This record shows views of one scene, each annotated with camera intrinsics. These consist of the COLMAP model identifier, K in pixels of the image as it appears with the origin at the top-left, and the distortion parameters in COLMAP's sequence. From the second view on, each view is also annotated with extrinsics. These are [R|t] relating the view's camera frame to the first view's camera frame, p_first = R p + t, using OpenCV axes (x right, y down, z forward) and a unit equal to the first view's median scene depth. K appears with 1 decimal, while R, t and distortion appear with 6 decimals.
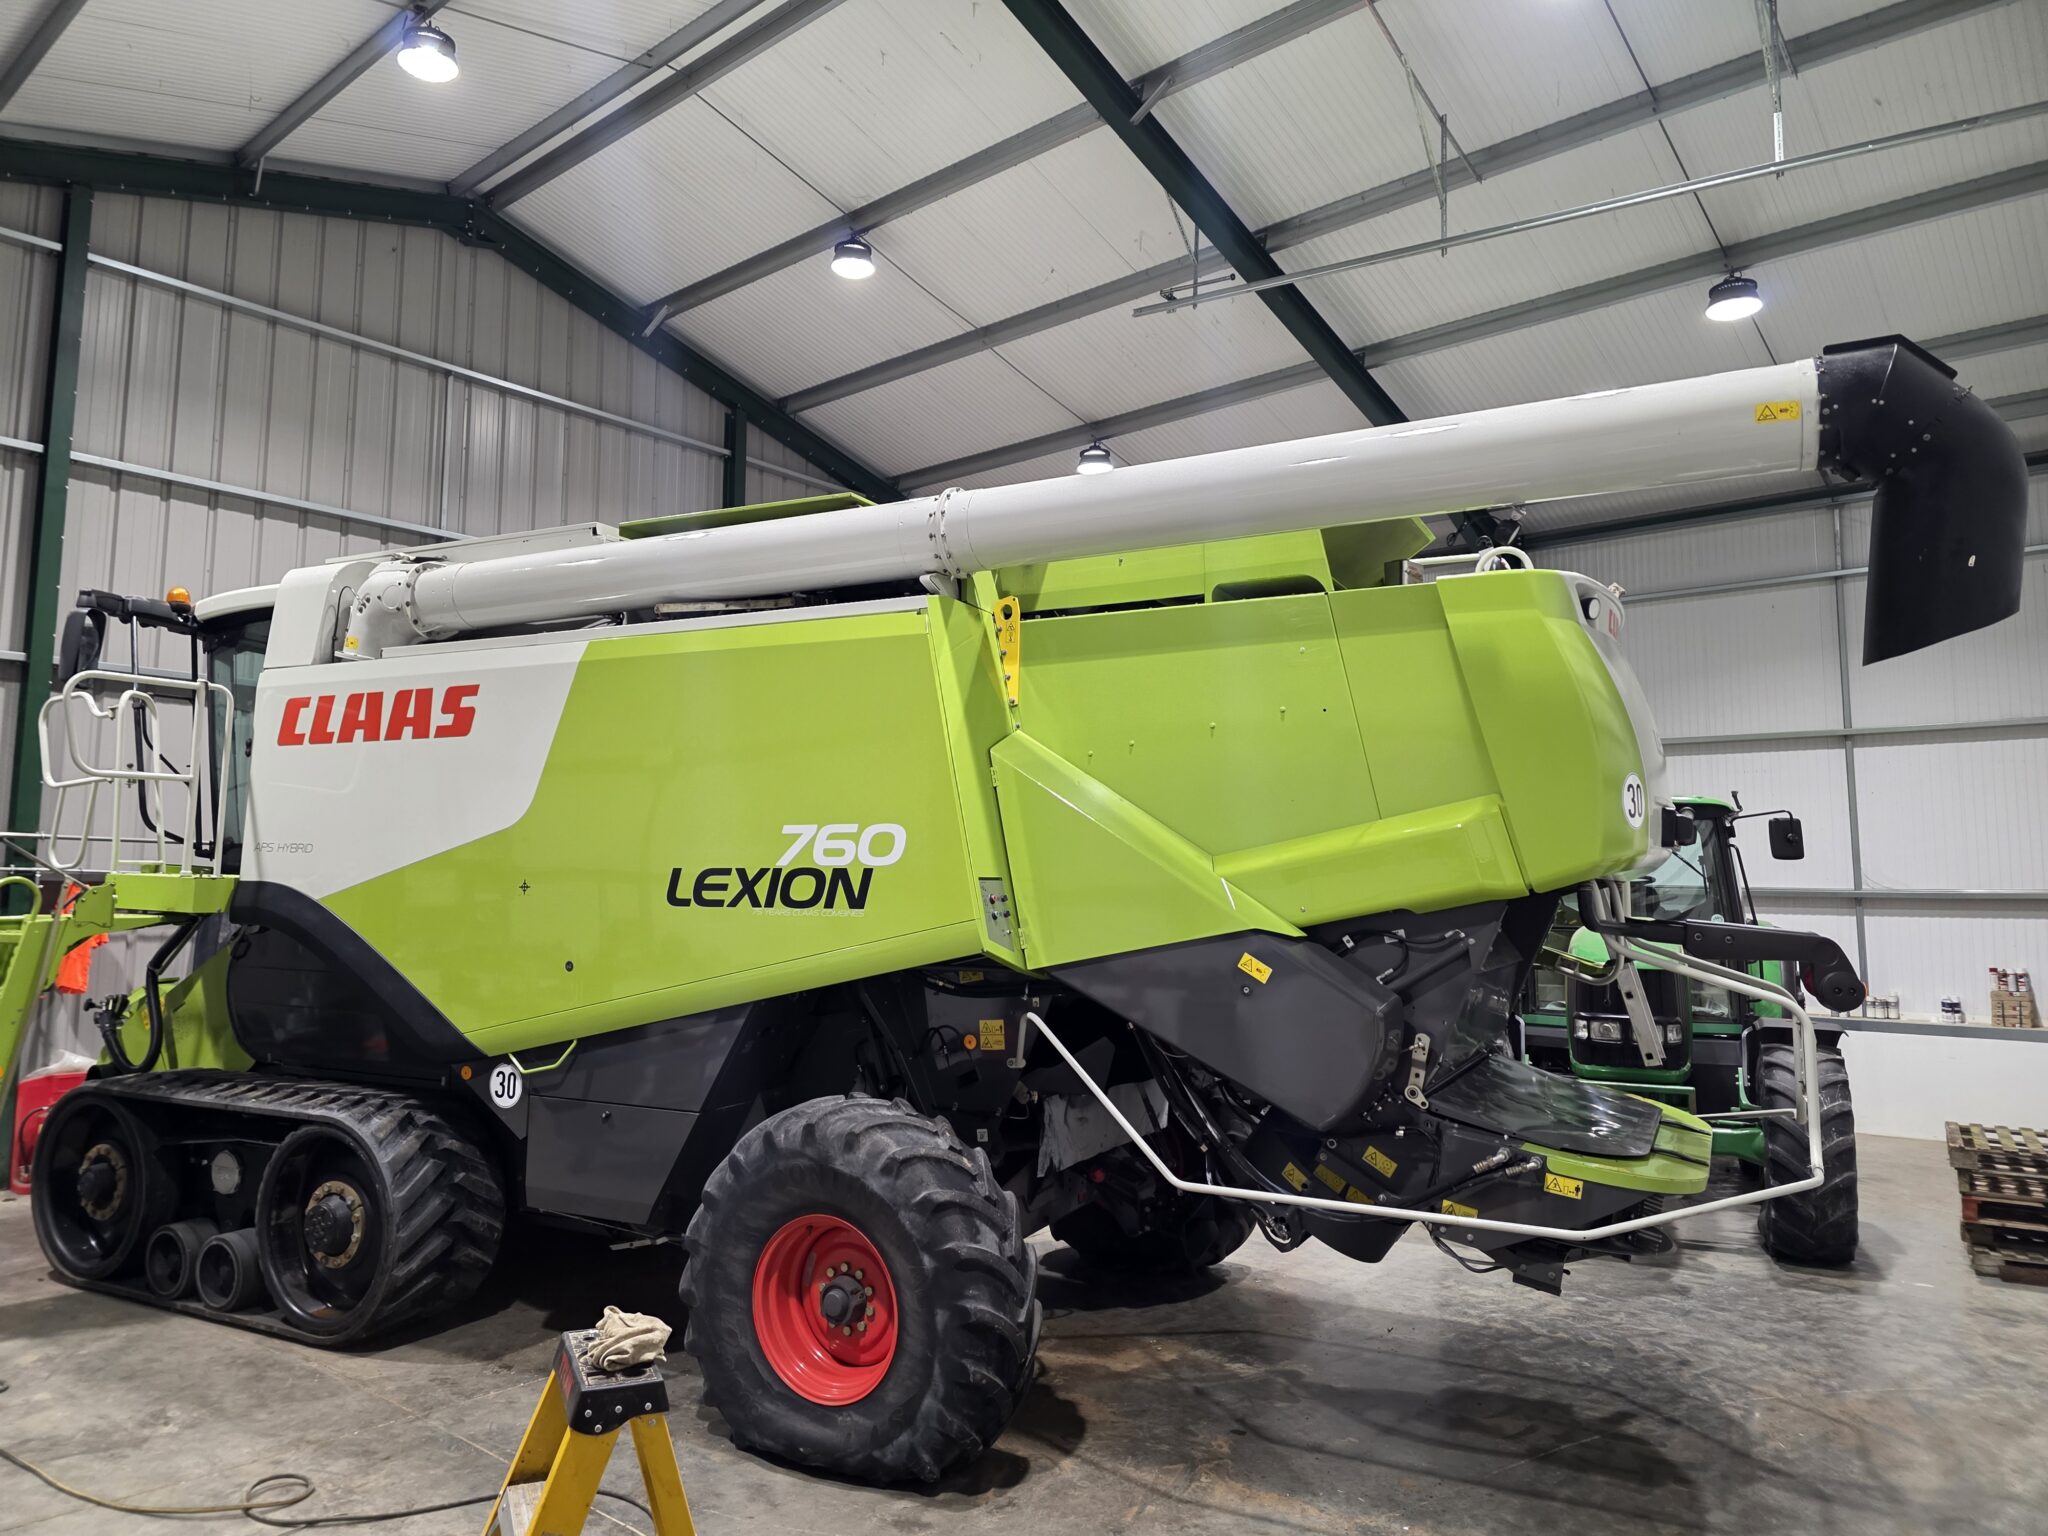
lens RADIAL K [[1374.0, 0, 993.5], [0, 1374.0, 728.7], [0, 0, 1]] dist [0.070926, -0.071194]
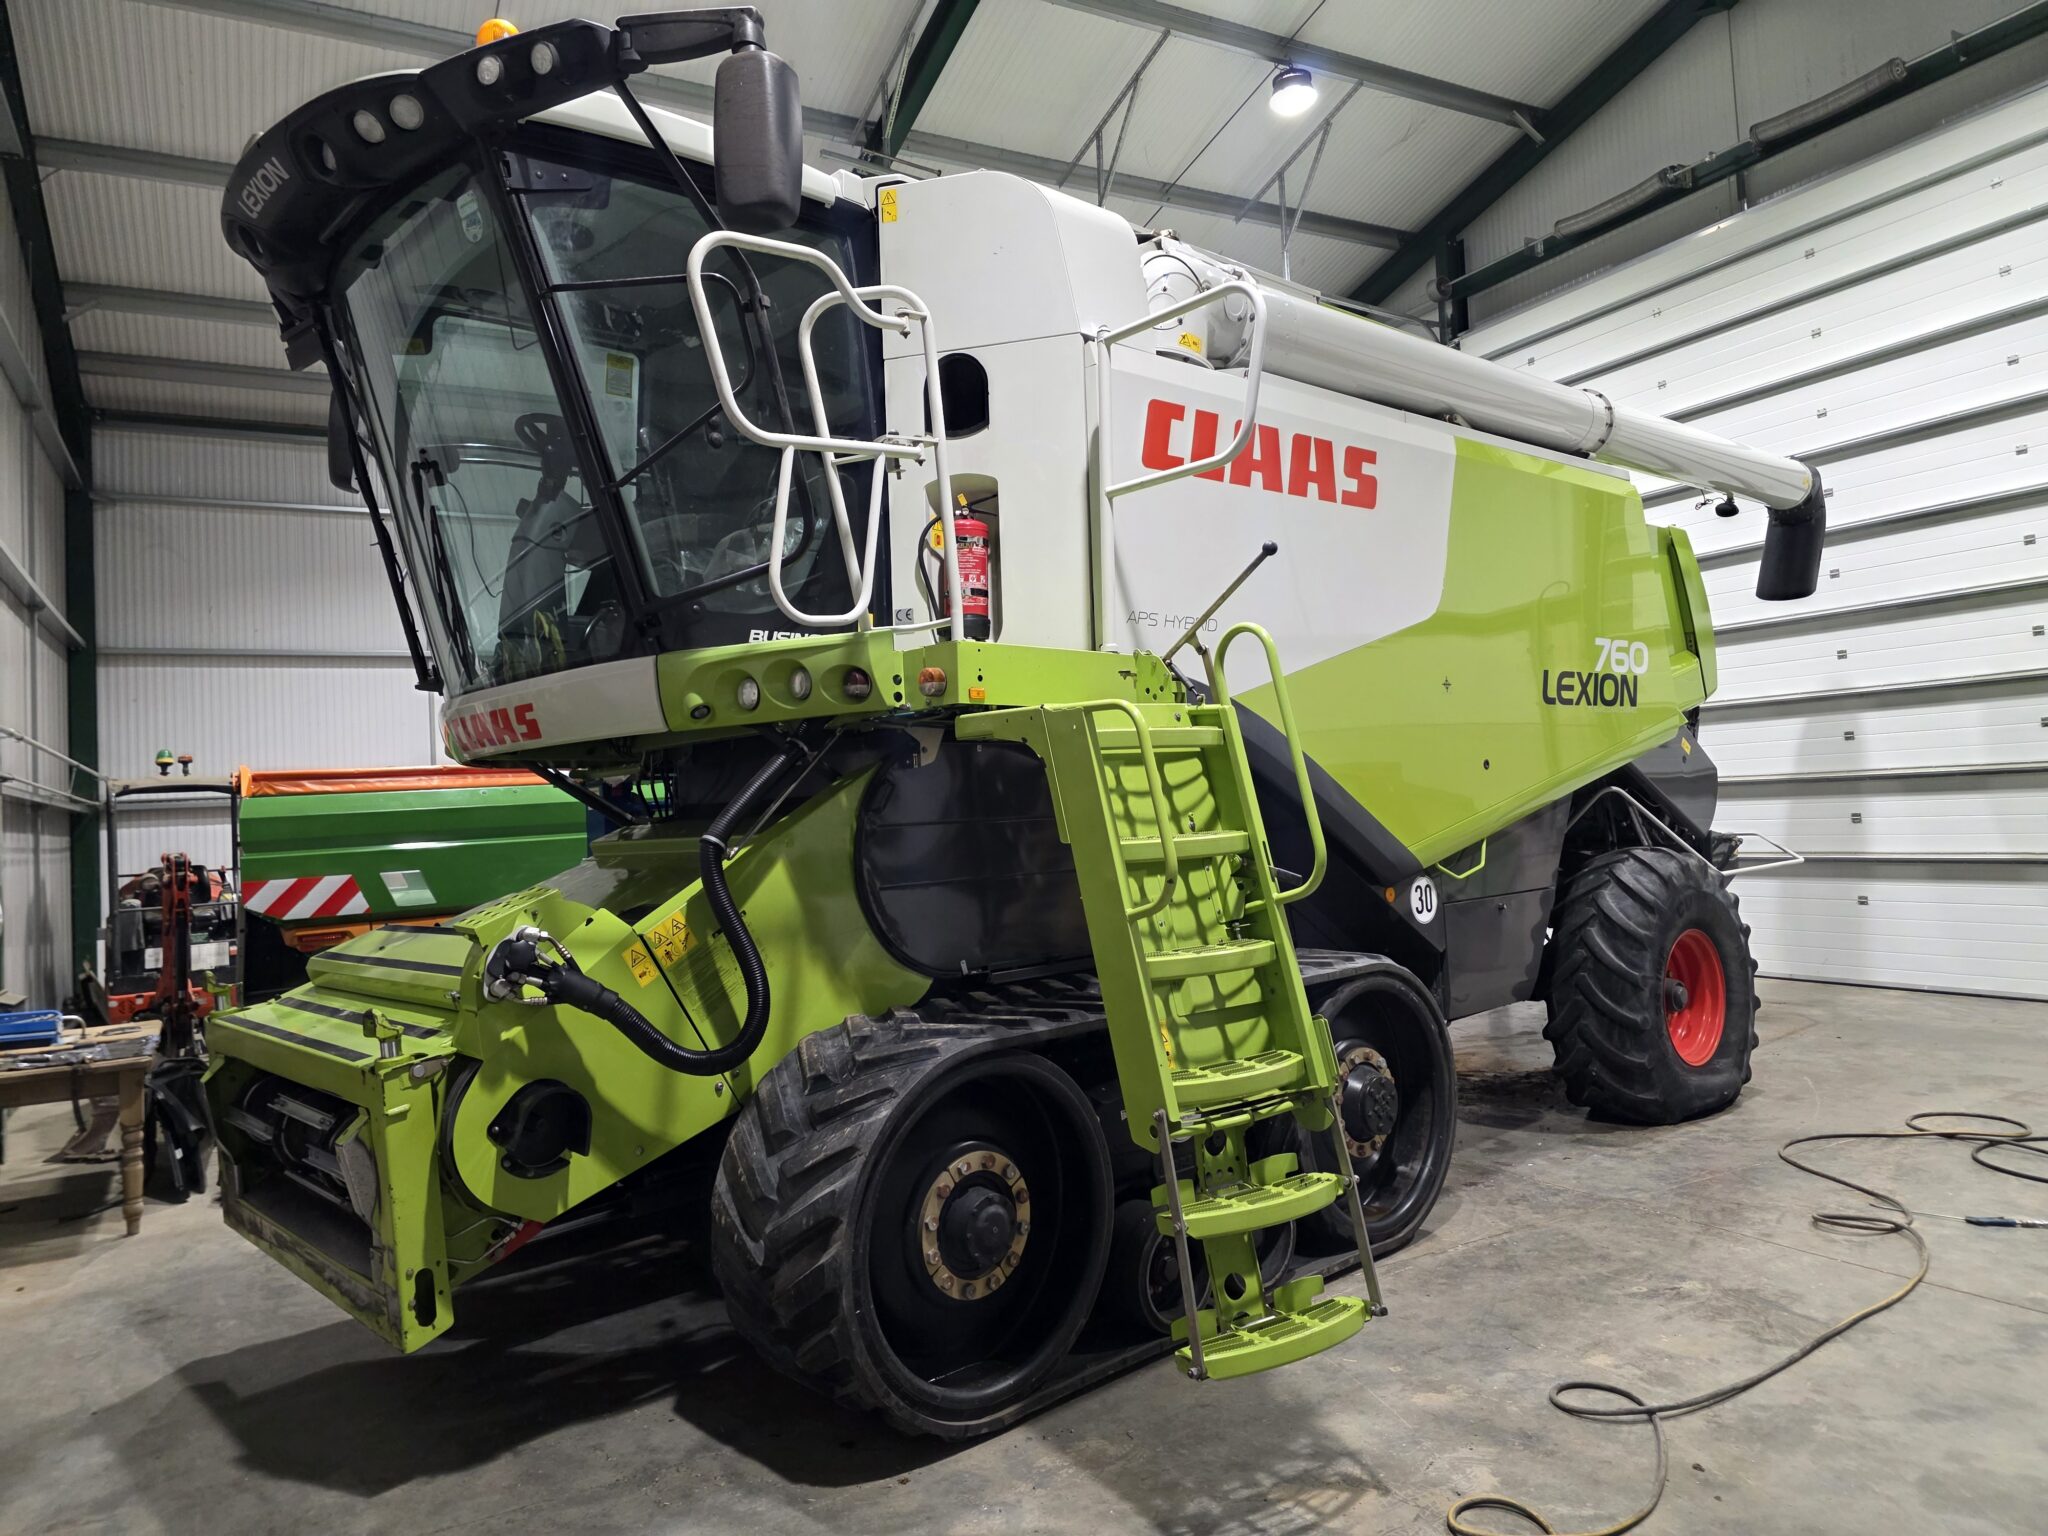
lens RADIAL K [[1357.2, 0, 1021.1], [0, 1357.2, 742.4], [0, 0, 1]] dist [0.089533, -0.098845]
pose [[0.341935, 0.016482, 0.939579, -1.401281], [-0.047328, 0.998879, -0.000299, 0.179337], [-0.938531, -0.044366, 0.342331, 1.023382]]
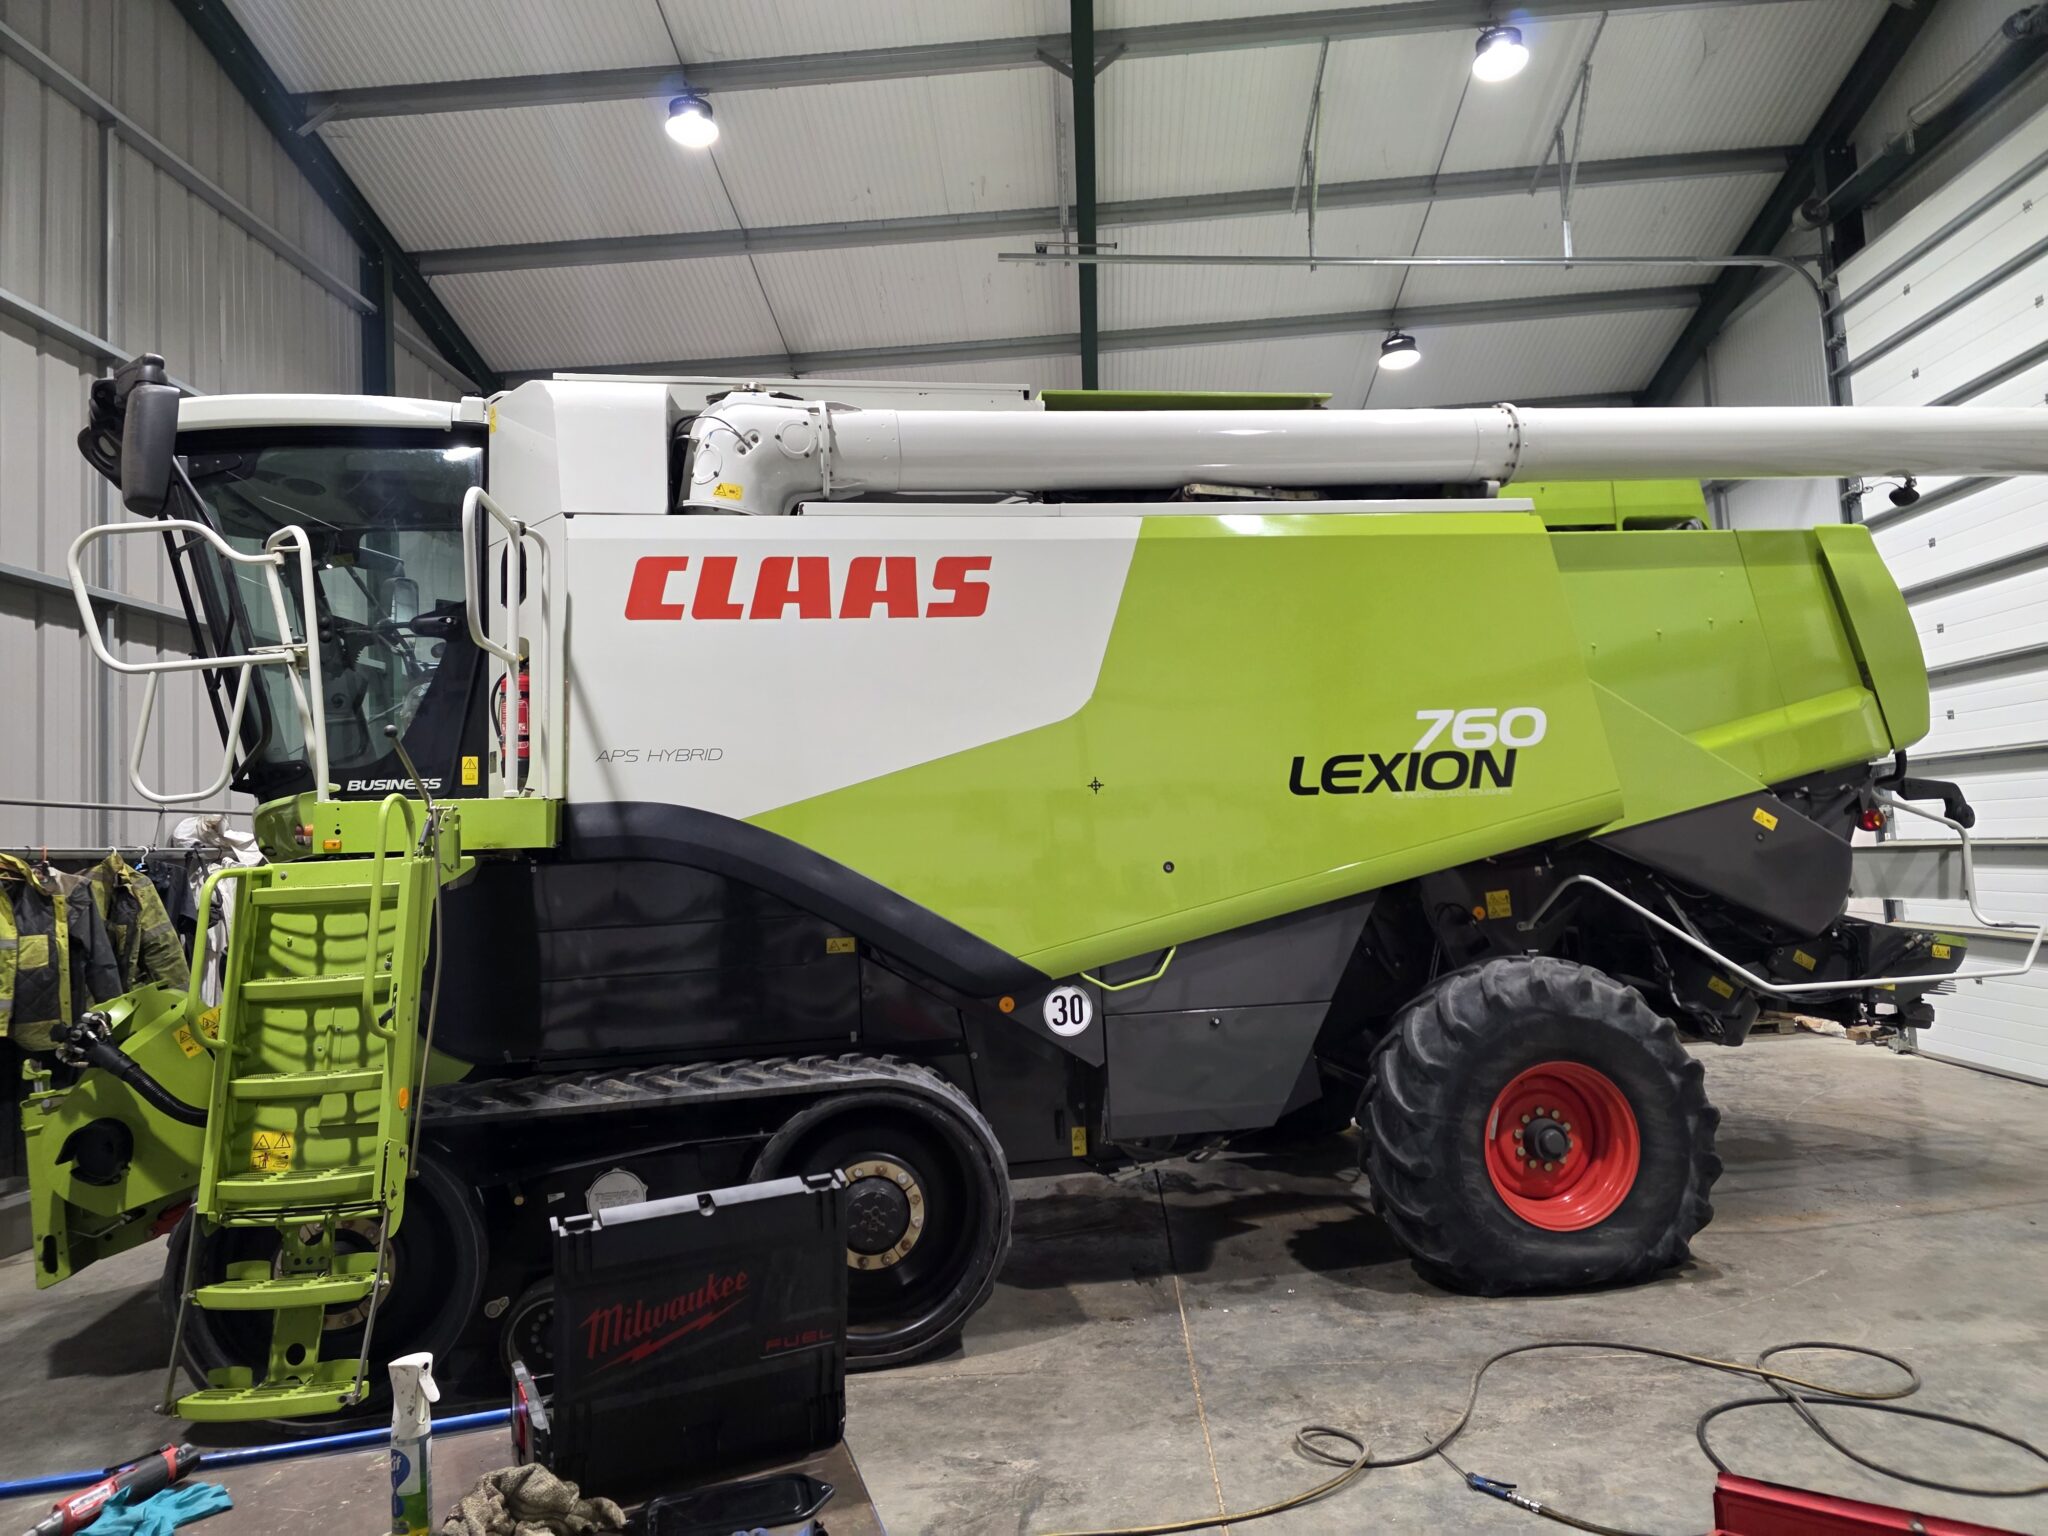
lens RADIAL K [[1365.4, 0, 1020.3], [0, 1365.4, 738.7], [0, 0, 1]] dist [0.095872, -0.101154]
pose [[0.782259, 0.001437, 0.622952, -0.995232], [-0.011134, 0.999870, 0.011676, 0.079623], [-0.622854, -0.016070, 0.782173, 0.367701]]
